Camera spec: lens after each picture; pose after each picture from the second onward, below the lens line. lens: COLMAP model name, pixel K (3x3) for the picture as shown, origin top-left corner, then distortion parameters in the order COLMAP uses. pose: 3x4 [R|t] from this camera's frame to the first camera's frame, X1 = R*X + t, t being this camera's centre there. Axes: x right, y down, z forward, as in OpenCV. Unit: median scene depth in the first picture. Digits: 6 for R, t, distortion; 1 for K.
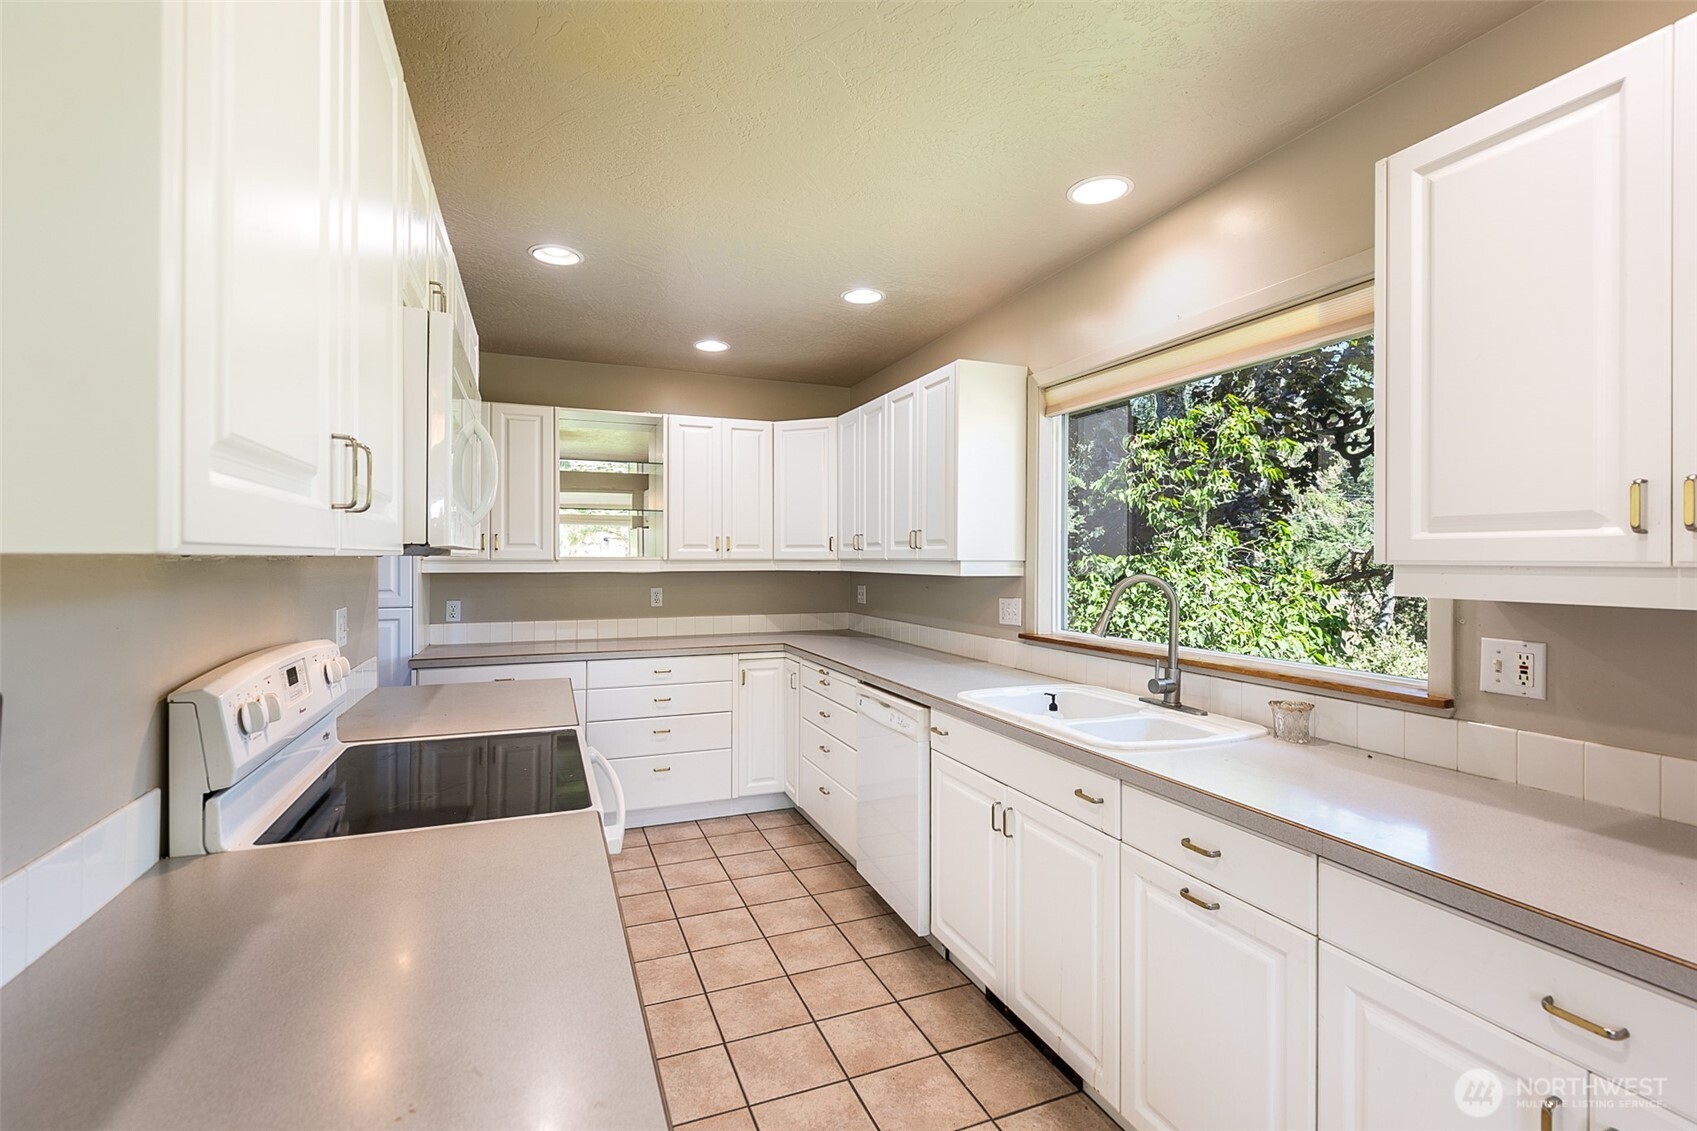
lens RADIAL K [[773.8, 0, 845.3], [0, 773.8, 548.3], [0, 0, 1]] dist [0.085854, -0.000177]
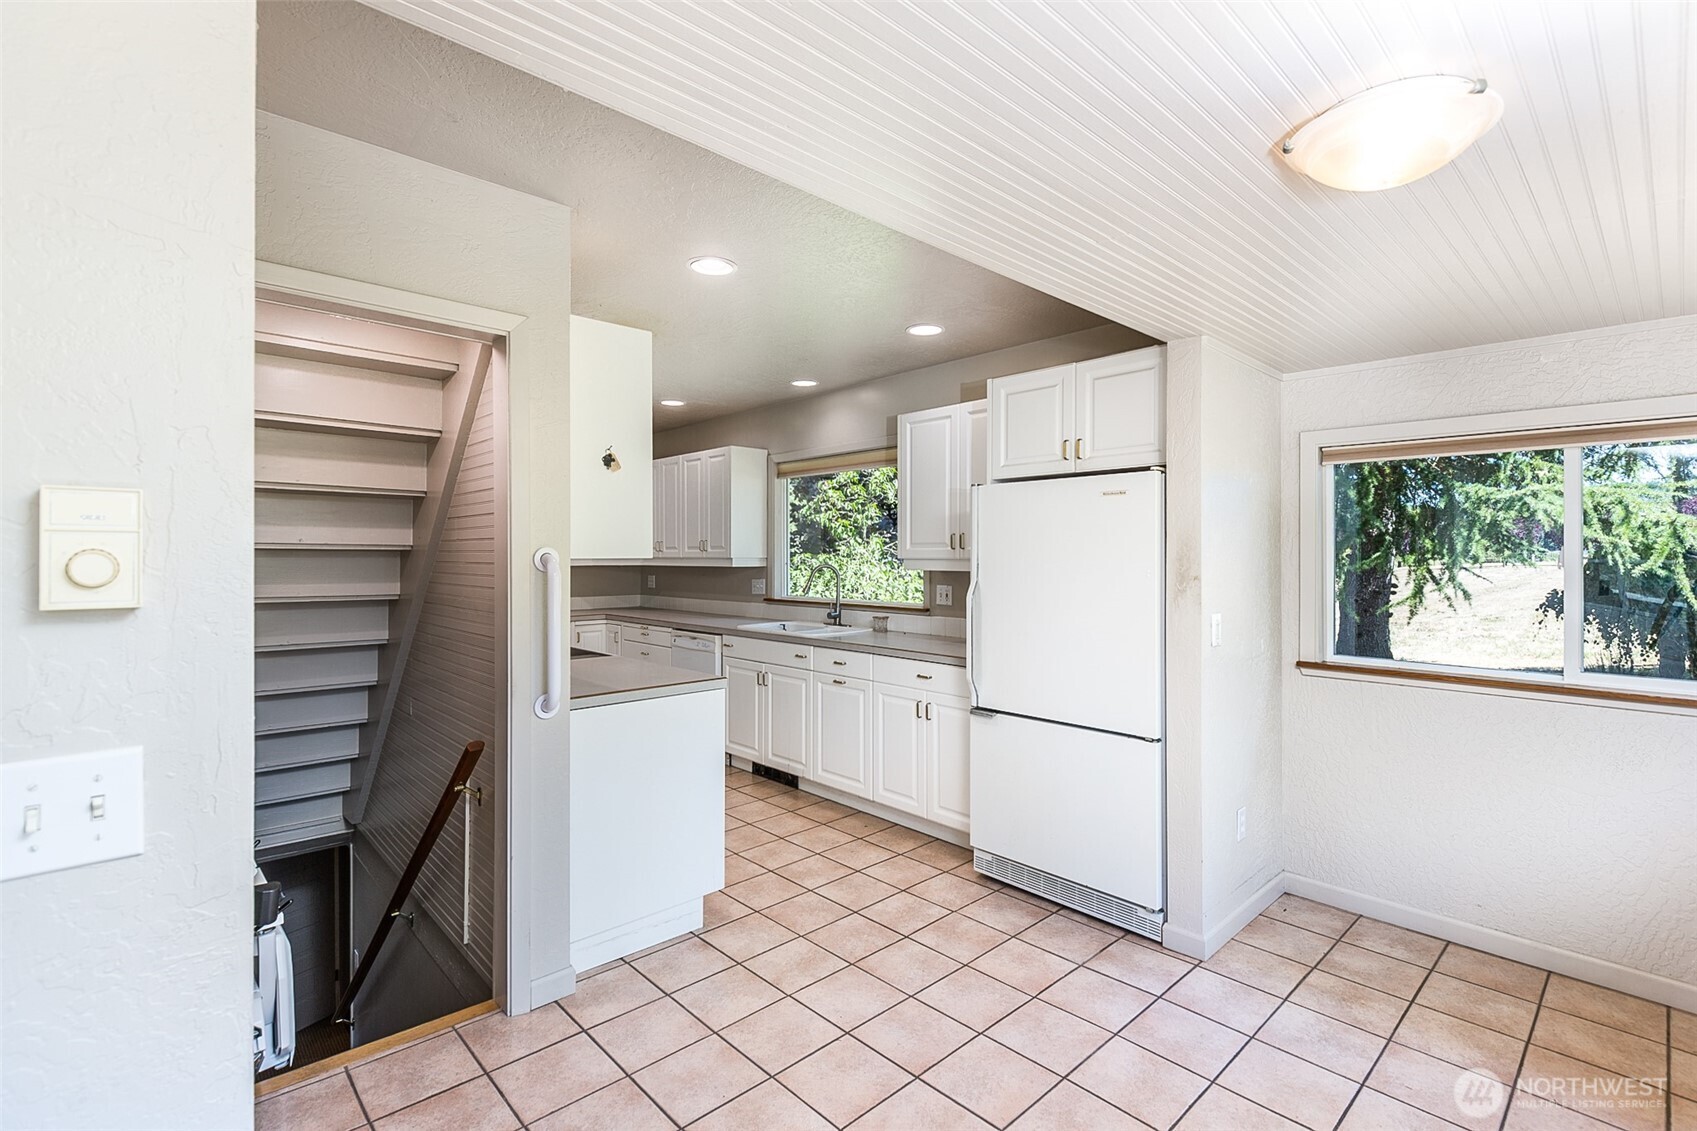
lens RADIAL K [[773.8, 0, 845.3], [0, 773.8, 548.3], [0, 0, 1]] dist [0.085854, -0.000177]
pose [[0.932368, -0.000335, 0.361511, -0.240080], [-0.000477, 0.999998, 0.002157, -0.009864], [-0.361511, -0.002183, 0.932365, -0.713722]]
